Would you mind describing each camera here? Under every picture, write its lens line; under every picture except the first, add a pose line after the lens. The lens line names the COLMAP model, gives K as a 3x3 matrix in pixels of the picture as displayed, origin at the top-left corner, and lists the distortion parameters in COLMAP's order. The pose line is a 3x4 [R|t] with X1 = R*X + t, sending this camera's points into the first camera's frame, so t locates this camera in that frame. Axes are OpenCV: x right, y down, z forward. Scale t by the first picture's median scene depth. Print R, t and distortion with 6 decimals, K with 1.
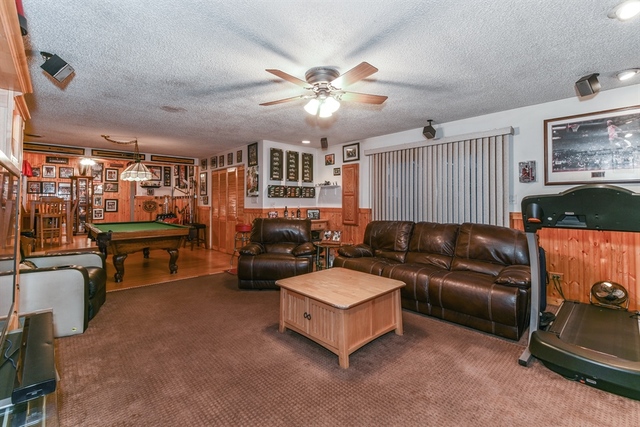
lens RADIAL K [[285.4, 0, 322.6], [0, 285.4, 197.6], [0, 0, 1]] dist [0.000166, -0.000089]
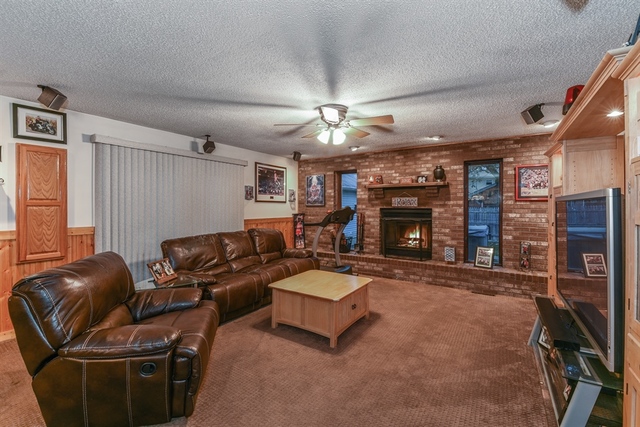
lens RADIAL K [[285.4, 0, 320.1], [0, 285.4, 209.5], [0, 0, 1]] dist [0.000166, -0.000089]
pose [[-0.248474, -0.006112, 0.968619, -0.557613], [-0.006534, 0.999968, 0.004634, -0.006790], [-0.968616, -0.005178, -0.248506, 0.656187]]
